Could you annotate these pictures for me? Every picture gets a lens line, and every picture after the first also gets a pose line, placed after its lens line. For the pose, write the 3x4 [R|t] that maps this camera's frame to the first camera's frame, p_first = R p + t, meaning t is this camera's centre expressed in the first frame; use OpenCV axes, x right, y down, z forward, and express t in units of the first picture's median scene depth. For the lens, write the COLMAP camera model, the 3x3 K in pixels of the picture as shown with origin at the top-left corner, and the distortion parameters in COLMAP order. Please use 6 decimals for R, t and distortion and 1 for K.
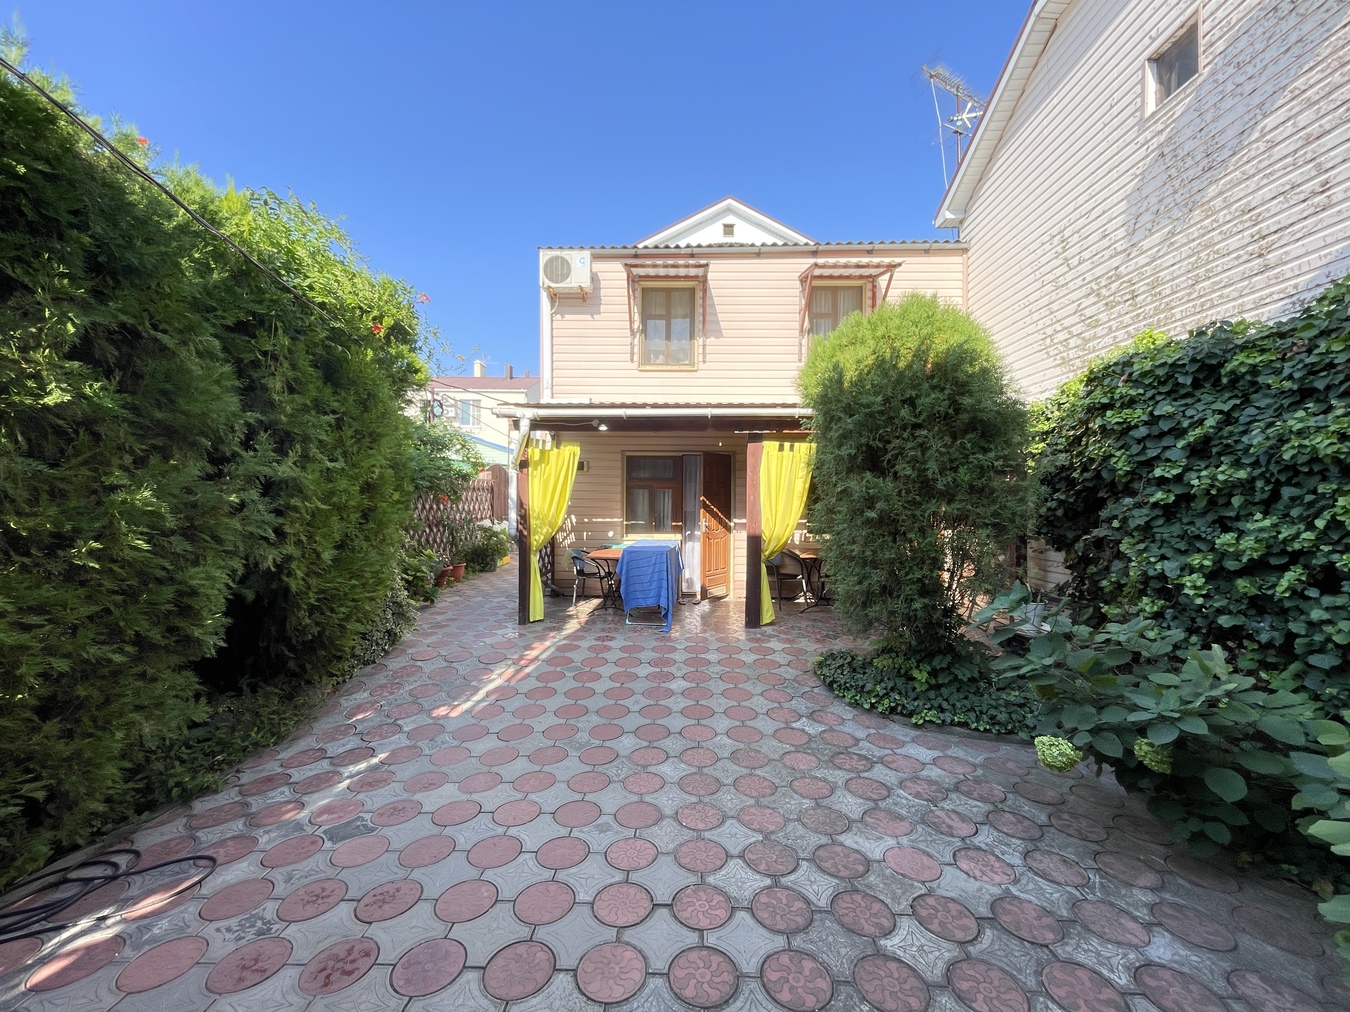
lens RADIAL K [[547.5, 0, 673.9], [0, 547.5, 504.2], [0, 0, 1]] dist [0.000277, -0.000425]
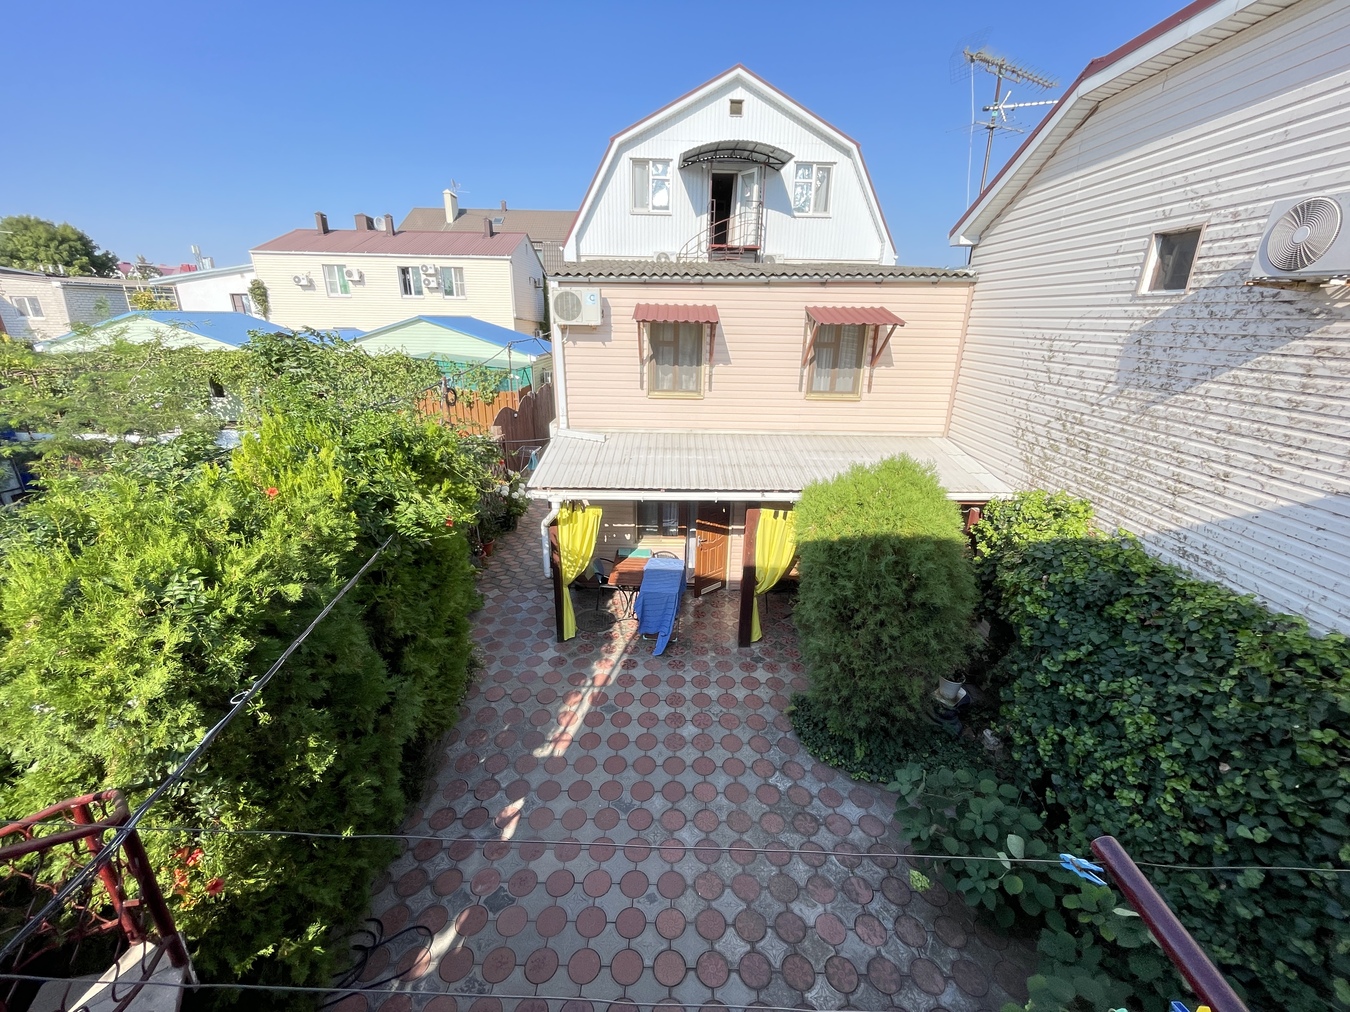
lens RADIAL K [[547.5, 0, 673.5], [0, 547.5, 503.3], [0, 0, 1]] dist [0.000277, -0.000425]
pose [[0.999826, 0.002358, 0.018506, -0.064994], [-0.008148, 0.947551, 0.319502, -0.737851], [-0.016782, -0.319597, 0.947405, -0.136806]]
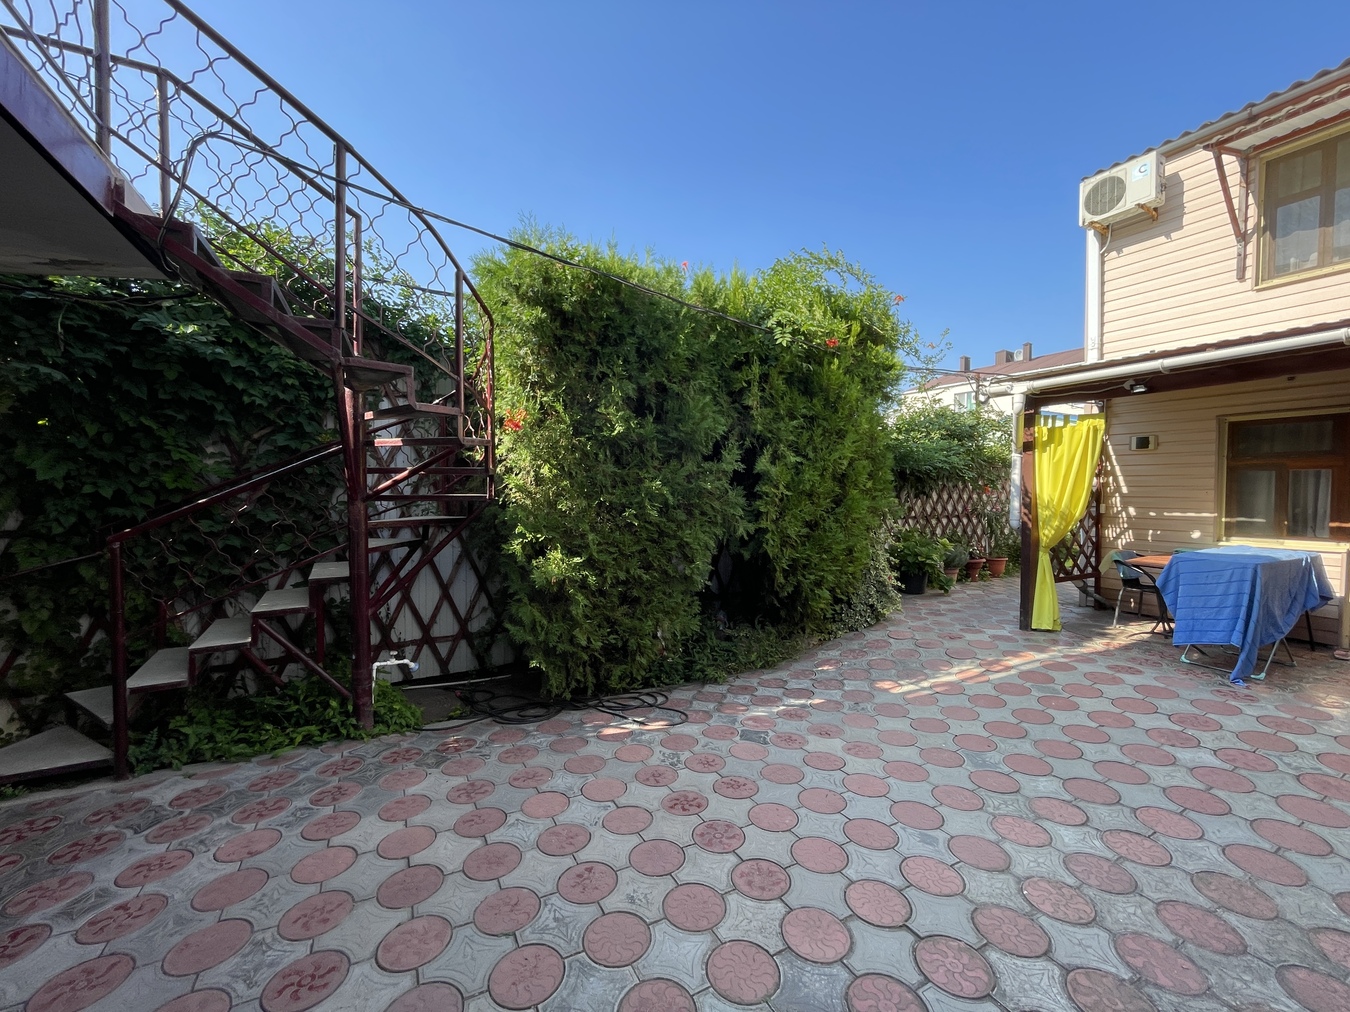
lens RADIAL K [[547.5, 0, 676.1], [0, 547.5, 504.0], [0, 0, 1]] dist [0.000277, -0.000425]
pose [[0.503798, 0.015642, -0.863680, 0.298920], [-0.004678, 0.999871, 0.015380, 0.011511], [0.863809, -0.003708, 0.503806, 0.118572]]
